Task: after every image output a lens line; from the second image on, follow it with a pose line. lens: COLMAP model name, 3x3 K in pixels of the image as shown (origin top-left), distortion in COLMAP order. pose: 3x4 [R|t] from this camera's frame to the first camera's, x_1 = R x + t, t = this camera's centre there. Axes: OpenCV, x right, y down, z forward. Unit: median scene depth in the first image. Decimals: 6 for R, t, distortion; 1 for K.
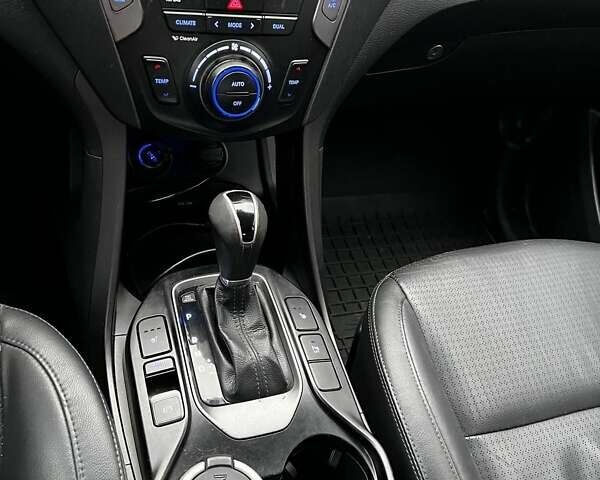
lens RADIAL K [[589.8, 0, 300.0], [0, 589.8, 240.0], [0, 0, 1]] dist [0.127130, -0.251329]
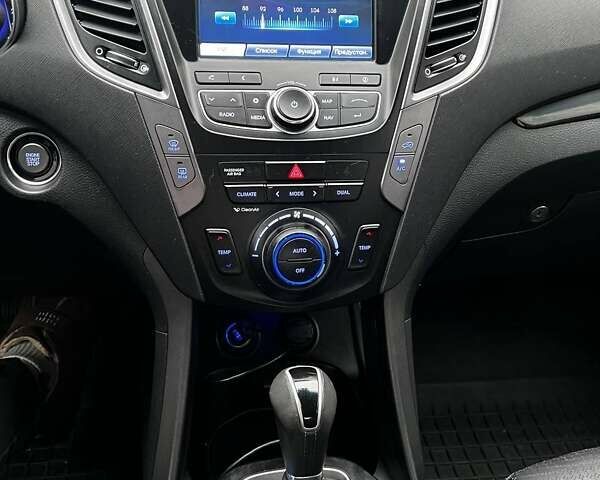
lens RADIAL K [[589.8, 0, 300.0], [0, 589.8, 240.0], [0, 0, 1]] dist [0.127130, -0.251329]
pose [[0.971996, -0.056319, -0.228148, 0.107821], [-0.017086, 0.951351, -0.307634, 0.010240], [0.234374, 0.302917, 0.923748, 0.123319]]
